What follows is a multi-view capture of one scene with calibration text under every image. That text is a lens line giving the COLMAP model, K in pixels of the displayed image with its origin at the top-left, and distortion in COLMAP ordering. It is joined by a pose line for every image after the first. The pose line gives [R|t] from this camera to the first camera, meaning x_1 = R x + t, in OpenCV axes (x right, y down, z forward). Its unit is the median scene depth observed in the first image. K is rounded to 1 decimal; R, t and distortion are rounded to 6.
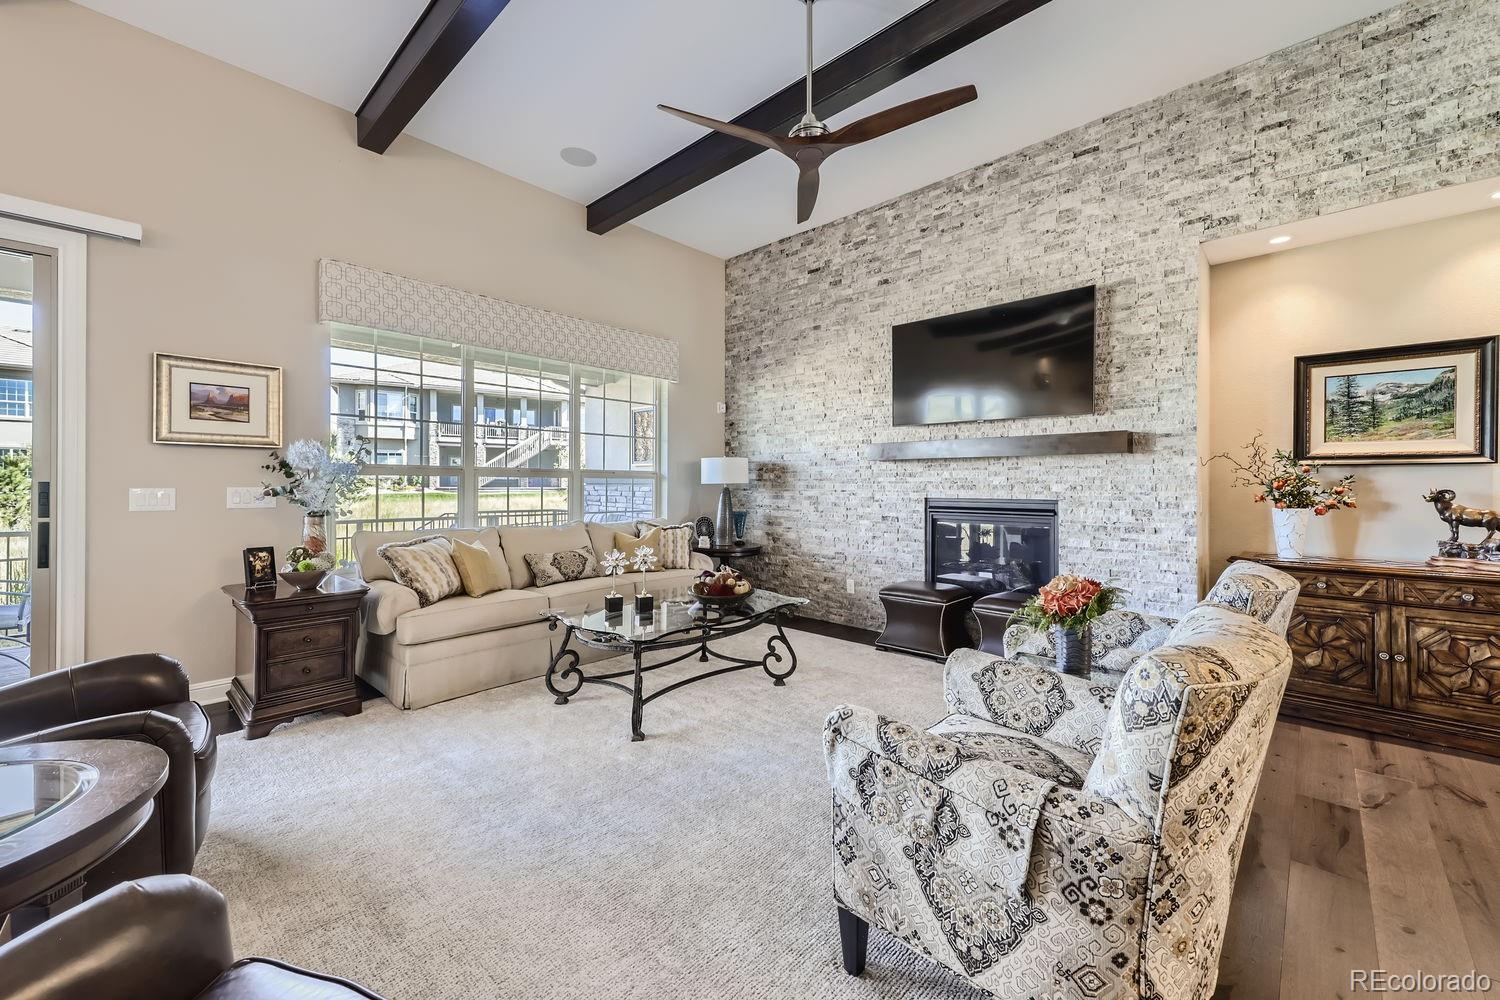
lens RADIAL K [[582.8, 0, 749.2], [0, 582.8, 486.2], [0, 0, 1]] dist [0.030584, -0.007896]
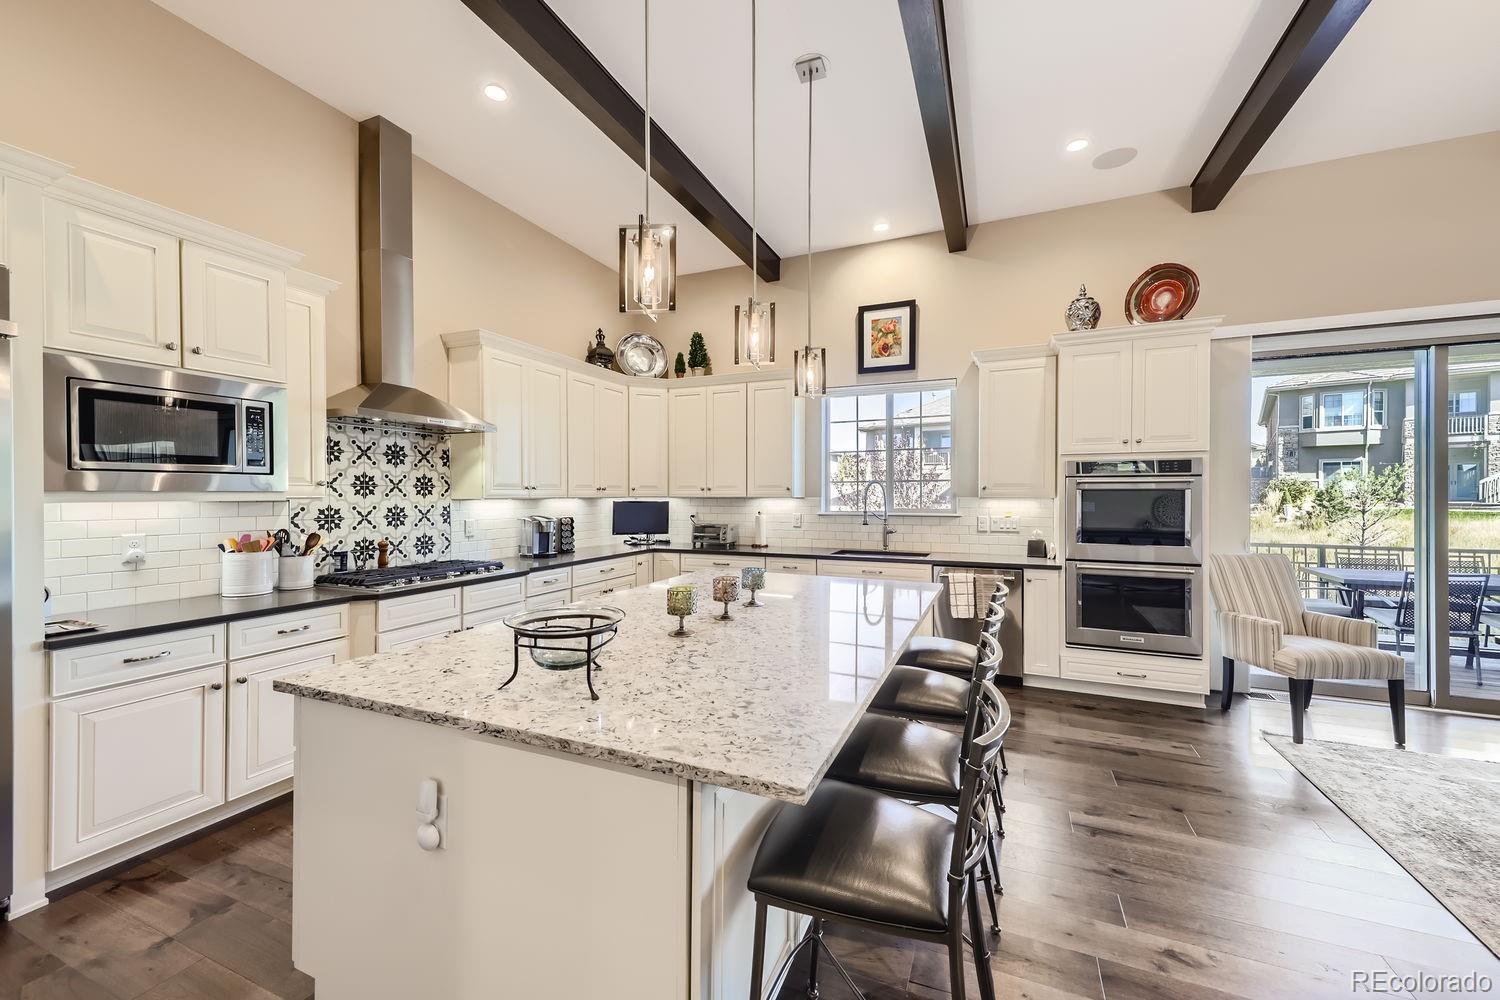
lens RADIAL K [[582.8, 0, 747.4], [0, 582.8, 498.3], [0, 0, 1]] dist [0.030584, -0.007896]
pose [[0.339601, 0.000446, -0.940570, -0.602007], [0.000494, 1.000000, 0.000653, -0.029110], [0.940570, -0.000686, 0.339601, -0.845613]]
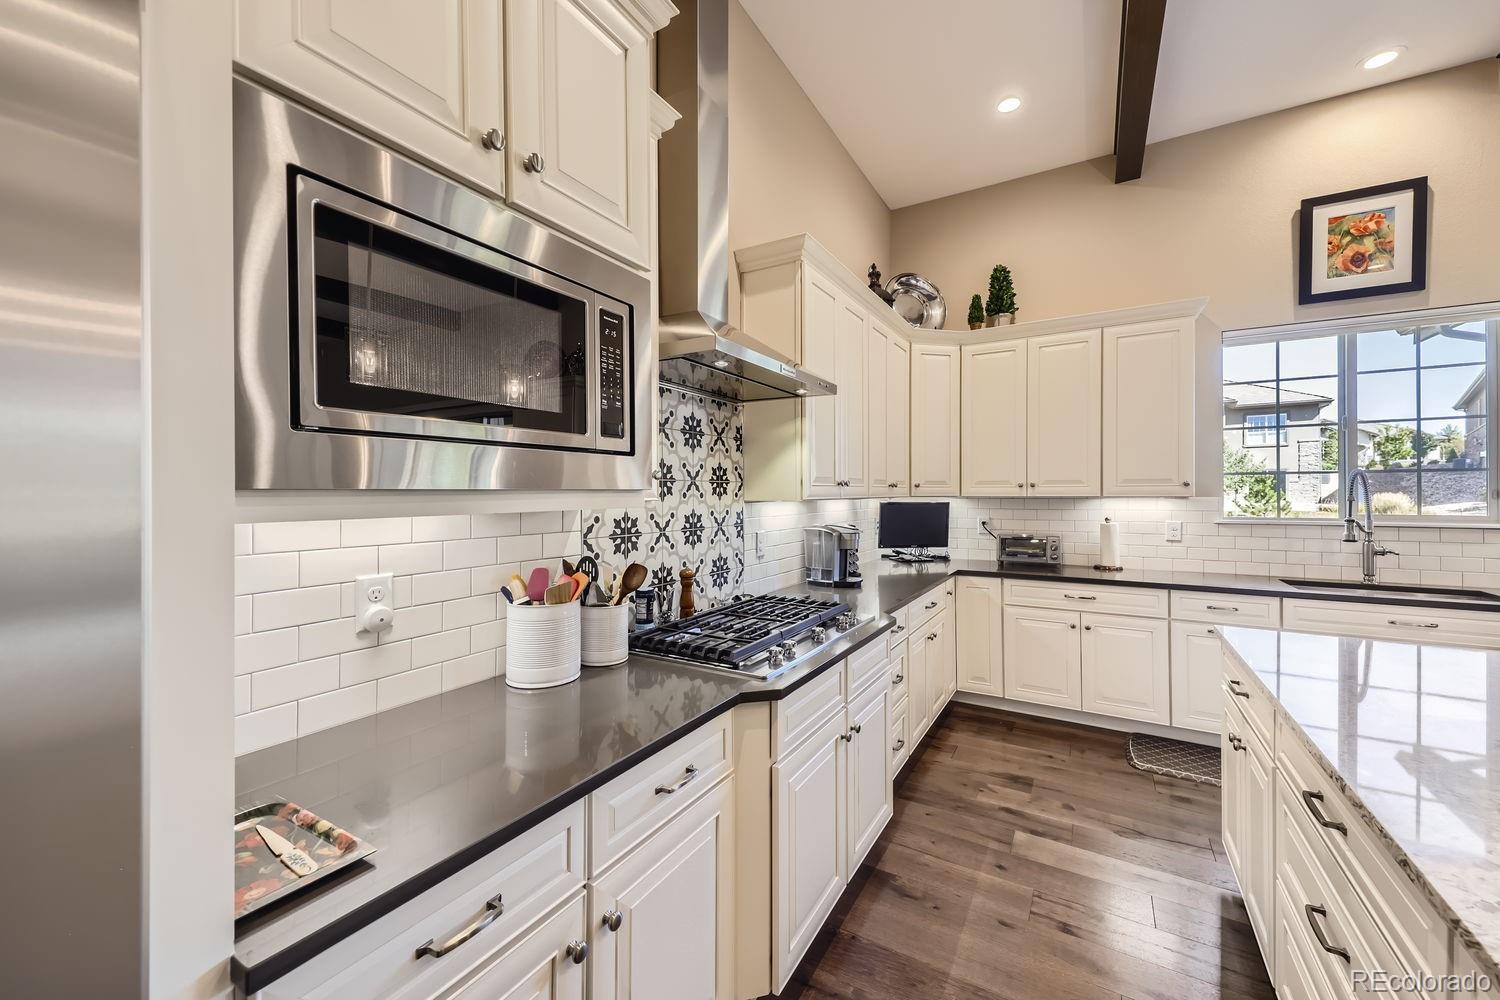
lens RADIAL K [[582.8, 0, 745.3], [0, 582.8, 491.9], [0, 0, 1]] dist [0.030584, -0.007896]
pose [[0.218535, -0.006159, -0.975810, -0.985456], [0.001489, 0.999981, -0.005978, -0.032722], [0.975828, -0.000147, 0.218540, -1.071579]]
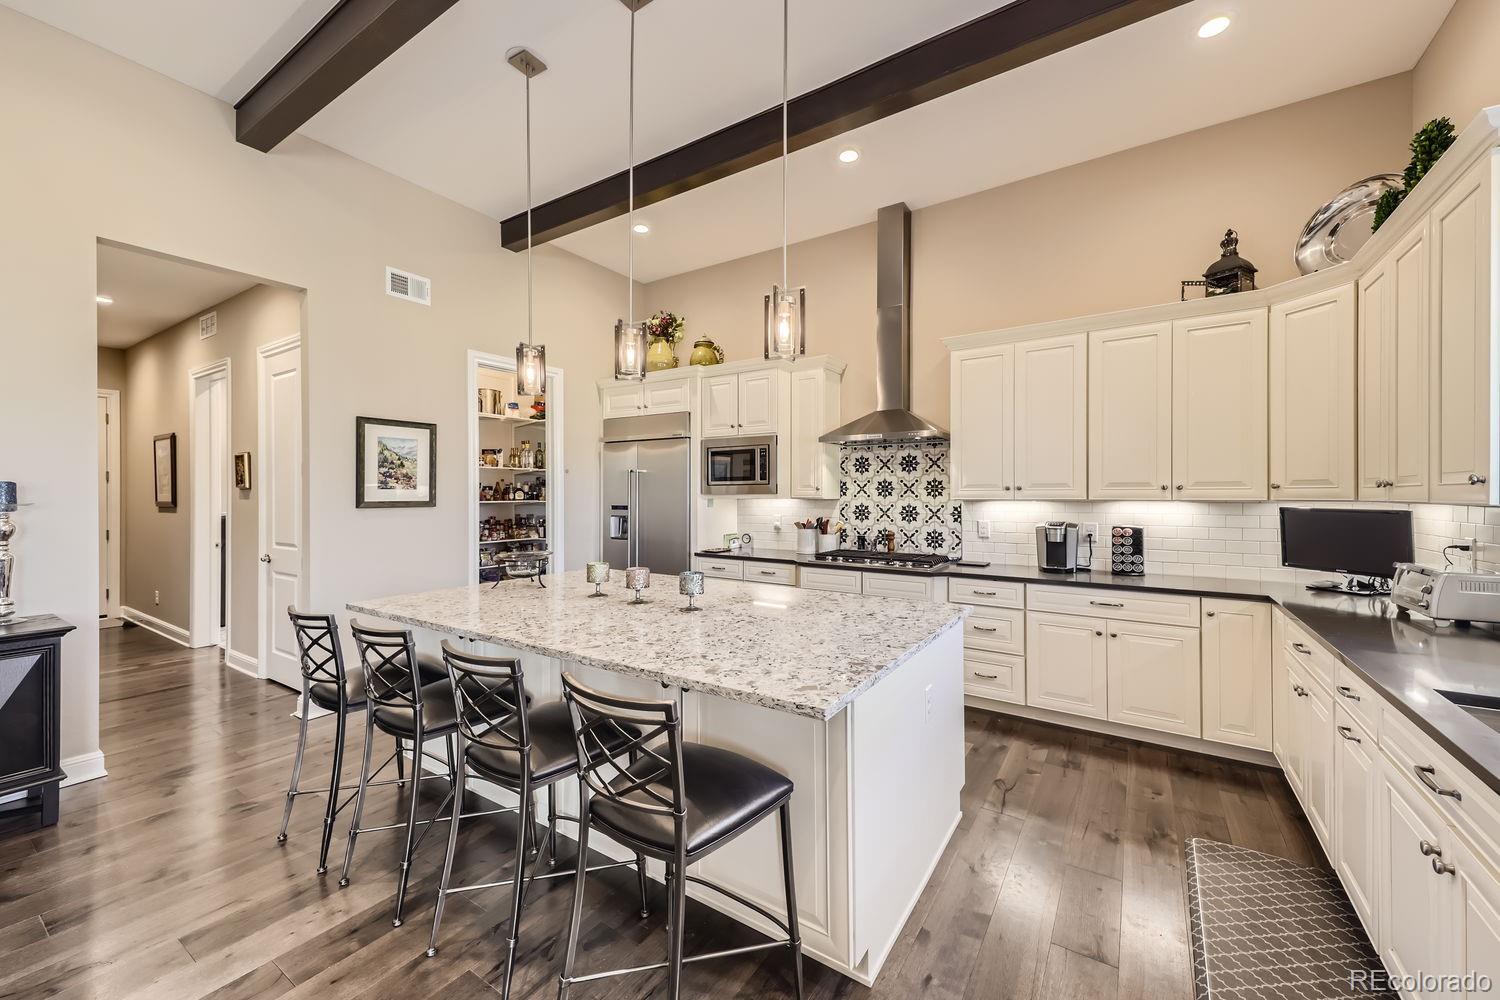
lens RADIAL K [[582.8, 0, 739.4], [0, 582.8, 494.2], [0, 0, 1]] dist [0.030584, -0.007896]
pose [[-0.986261, -0.004156, -0.165140, -1.040809], [-0.004393, 0.999990, 0.001068, -0.035603], [0.165134, 0.001779, -0.986270, -0.159434]]
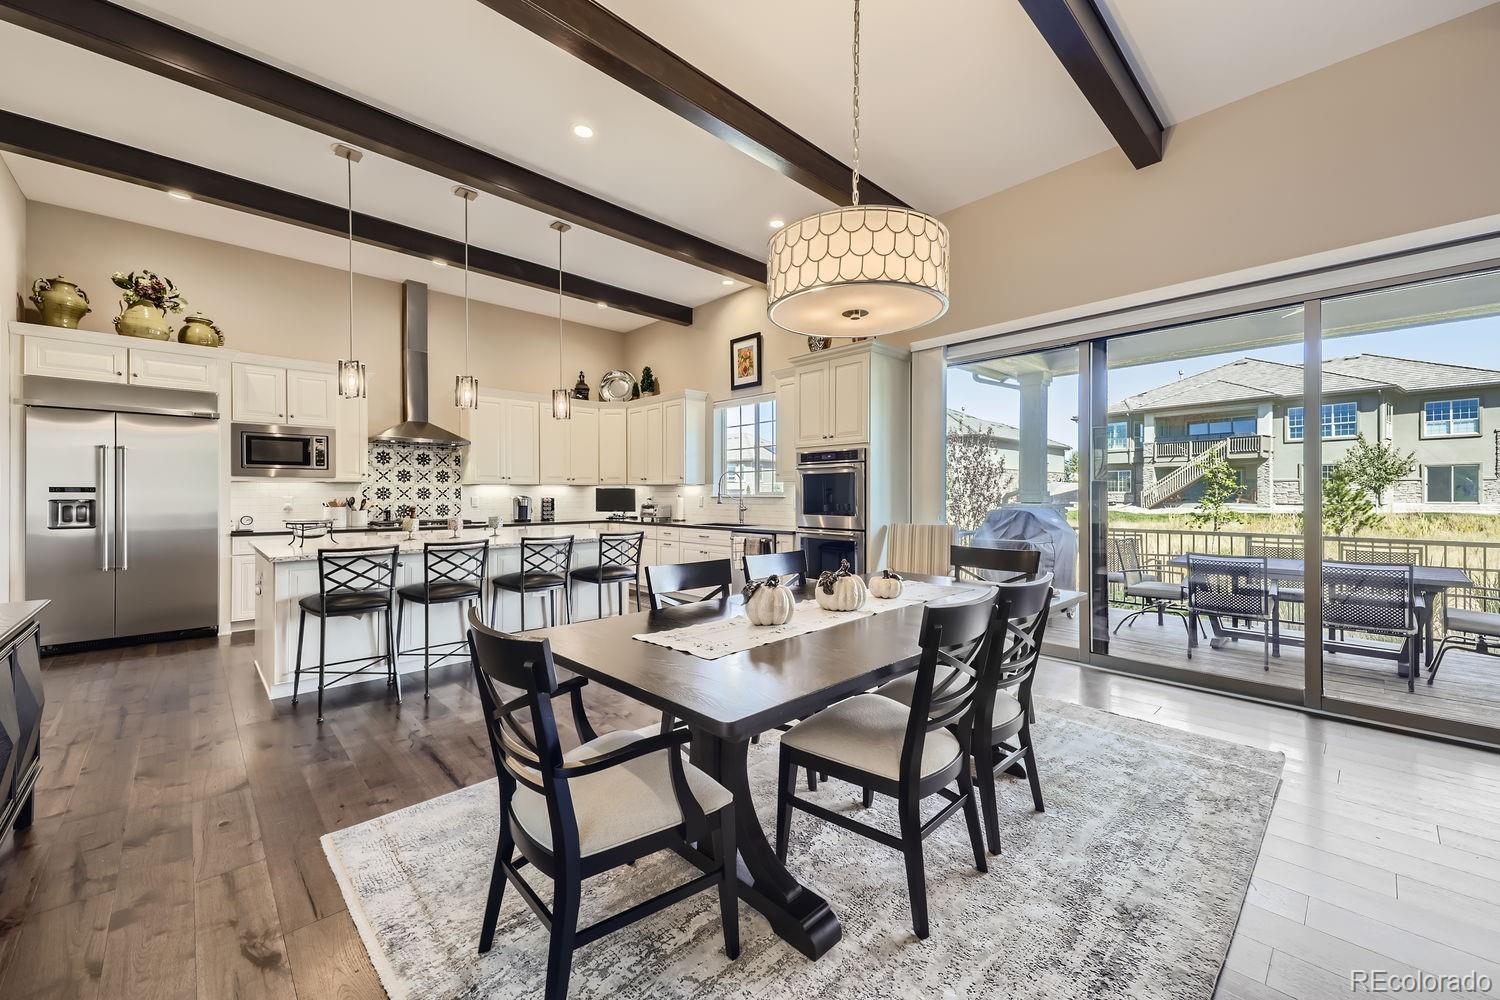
lens RADIAL K [[582.8, 0, 756.5], [0, 582.8, 497.6], [0, 0, 1]] dist [0.030584, -0.007896]
pose [[-0.048274, 0.001315, -0.998833, -0.144553], [-0.001831, 0.999997, 0.001405, 0.000501], [0.998832, 0.001897, -0.048271, -0.185569]]
